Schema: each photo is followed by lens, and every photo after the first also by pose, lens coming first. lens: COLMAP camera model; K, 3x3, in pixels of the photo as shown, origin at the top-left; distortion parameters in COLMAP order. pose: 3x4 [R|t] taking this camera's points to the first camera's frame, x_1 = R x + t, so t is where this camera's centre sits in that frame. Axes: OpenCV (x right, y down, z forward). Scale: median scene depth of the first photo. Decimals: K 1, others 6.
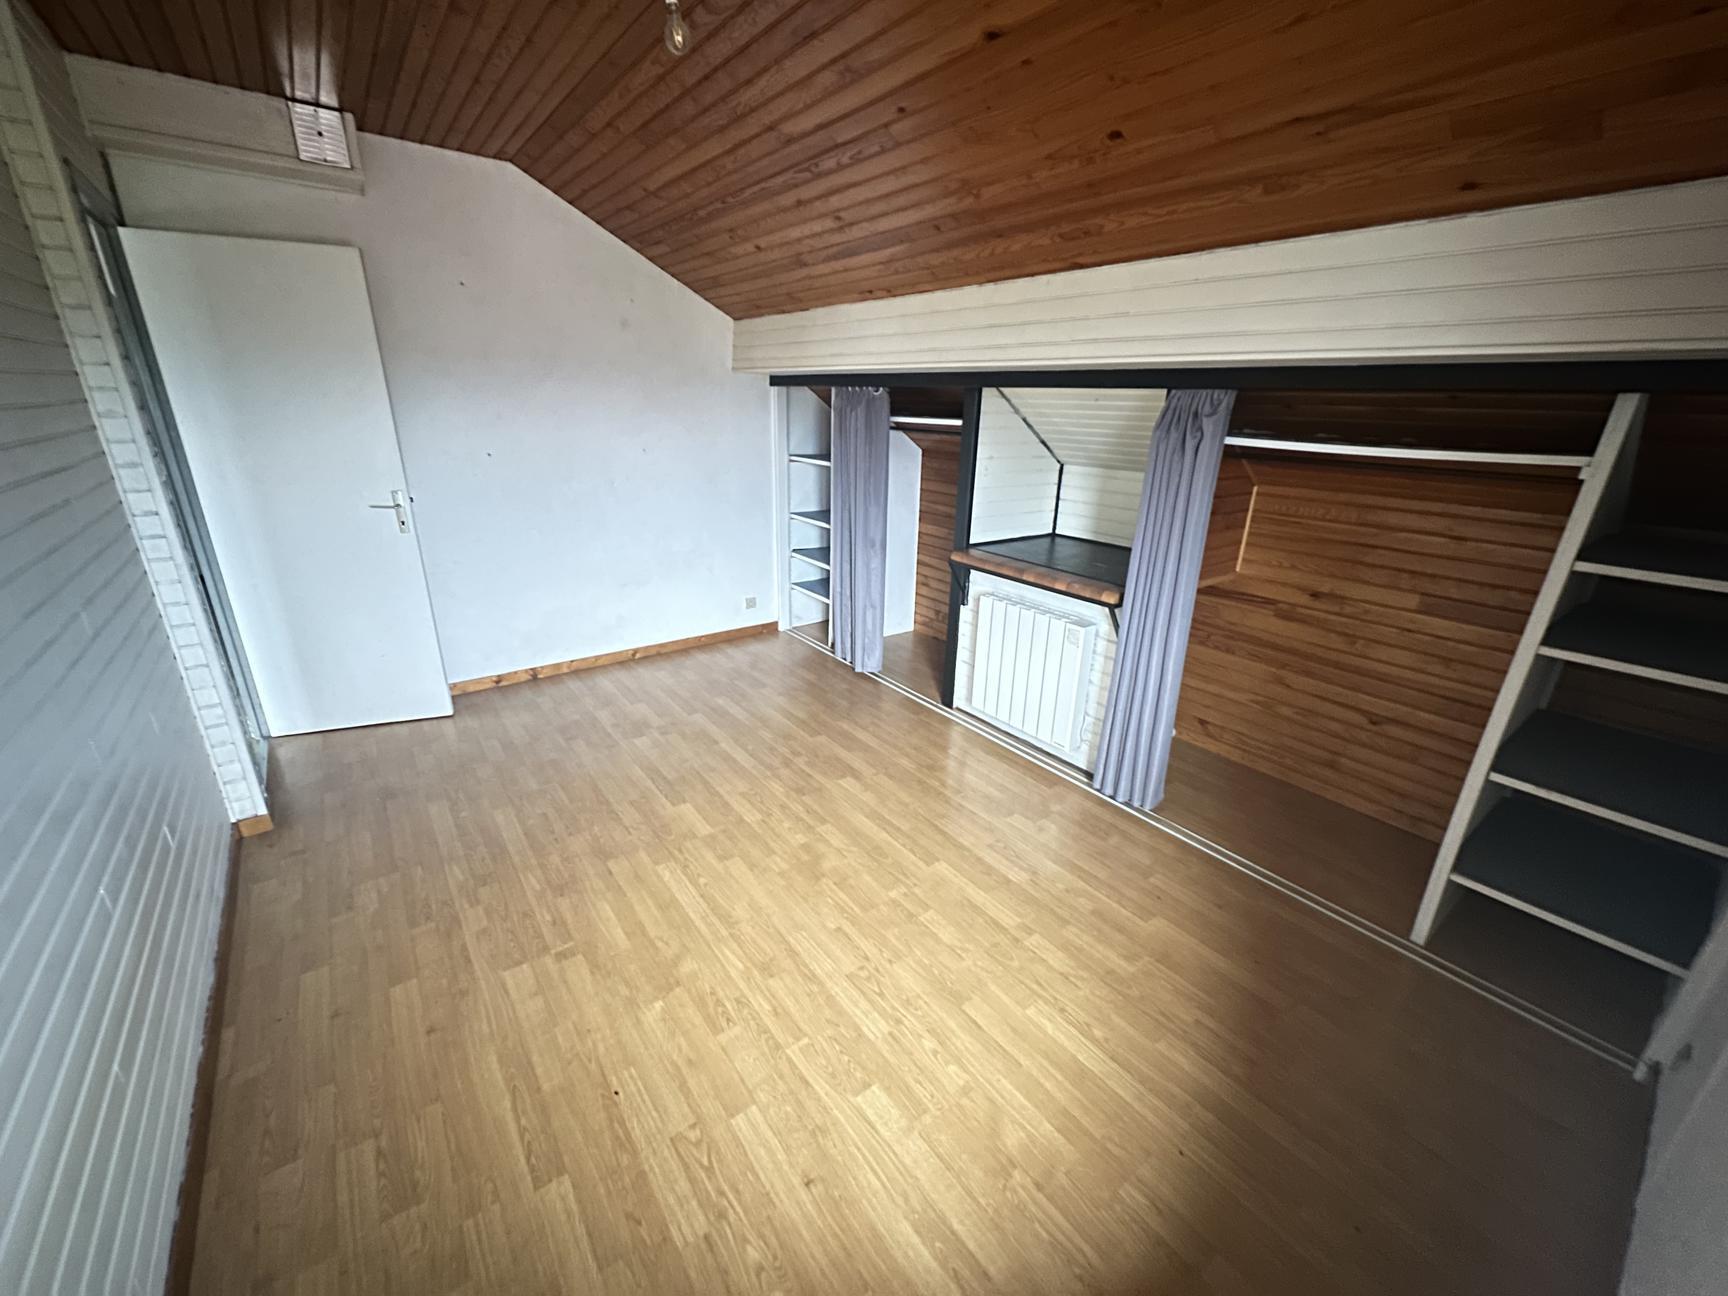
lens RADIAL K [[688.2, 0, 862.6], [0, 688.2, 649.9], [0, 0, 1]] dist [0.000328, 0.000040]
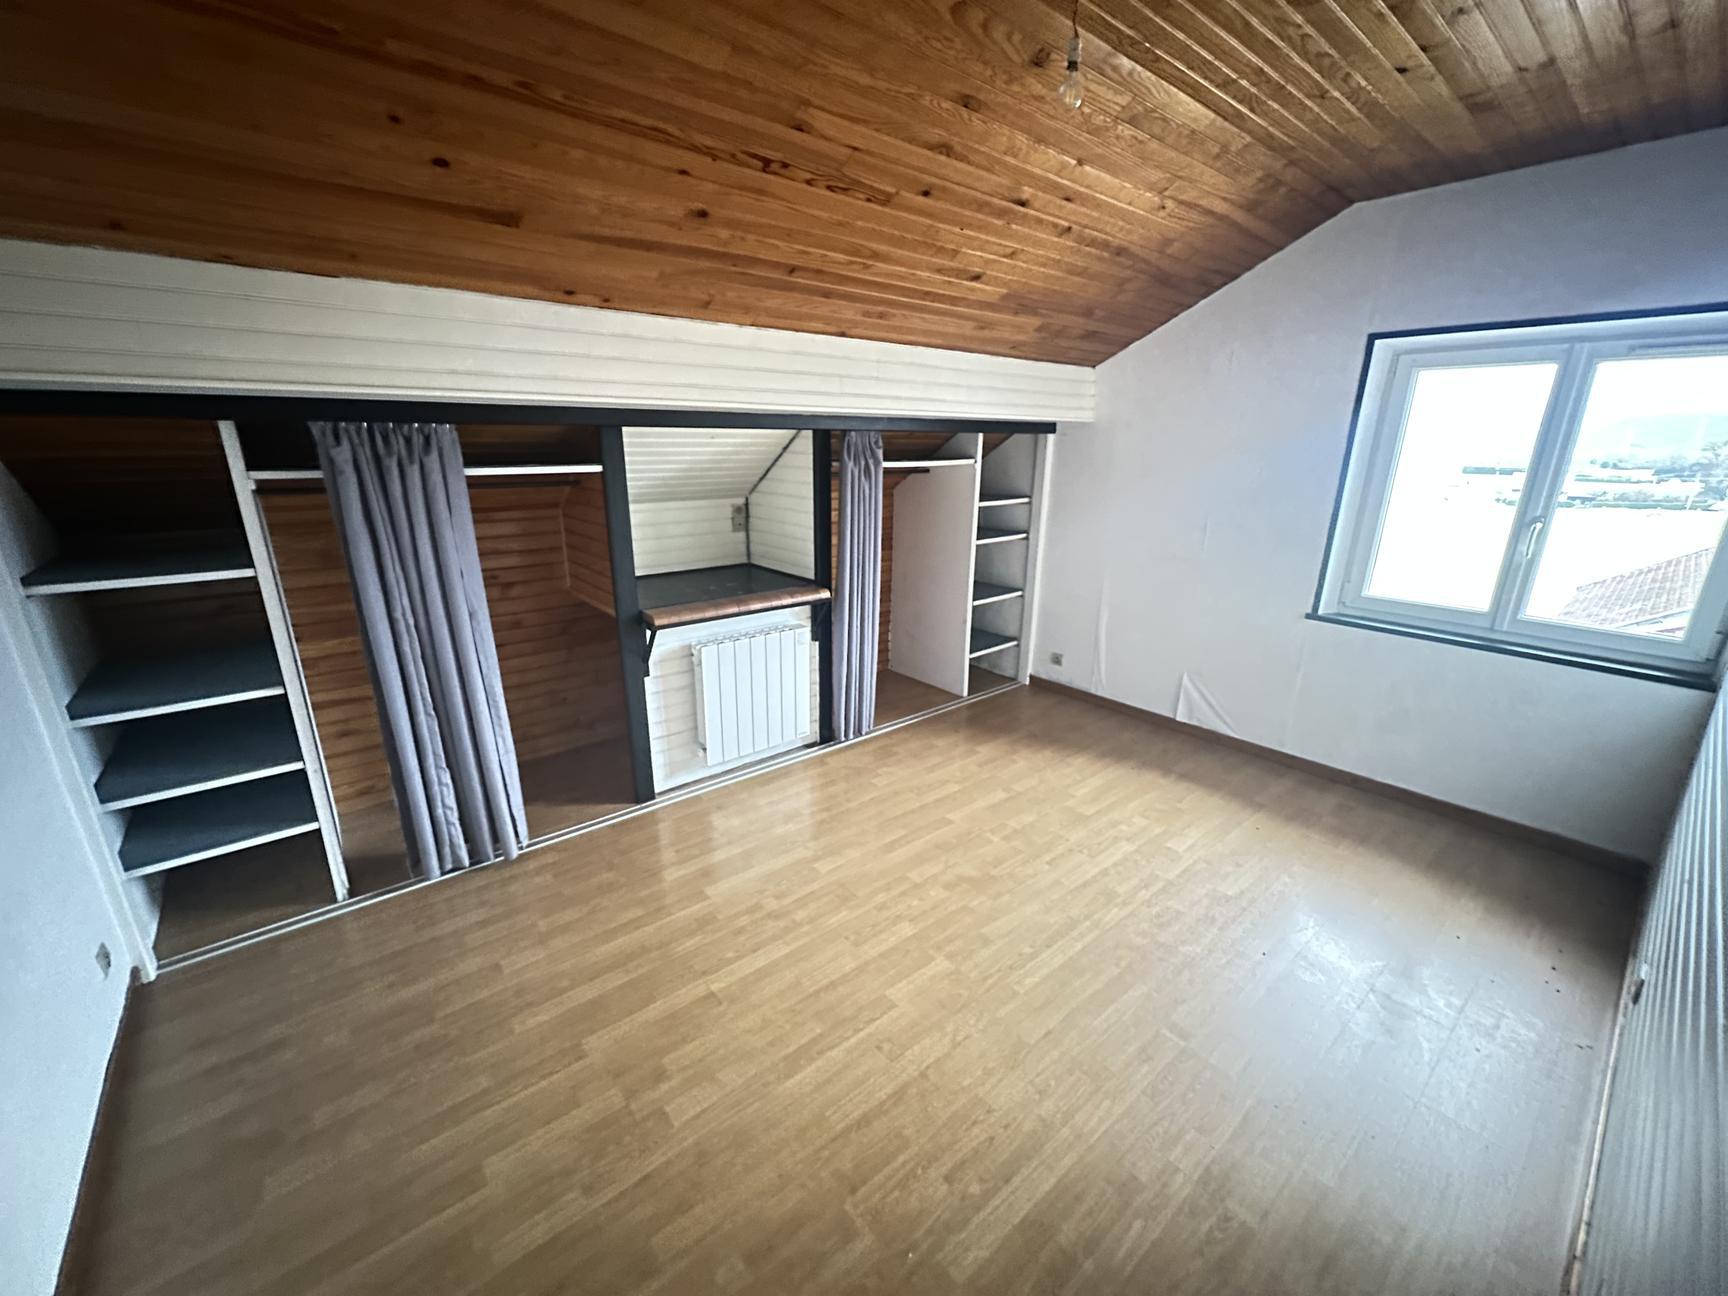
lens RADIAL K [[688.2, 0, 862.6], [0, 688.2, 649.9], [0, 0, 1]] dist [0.000328, 0.000040]
pose [[-0.045557, -0.314919, 0.948025, -0.914488], [0.335064, 0.889218, 0.311486, -0.372340], [-0.941093, 0.331839, 0.065008, 0.937206]]
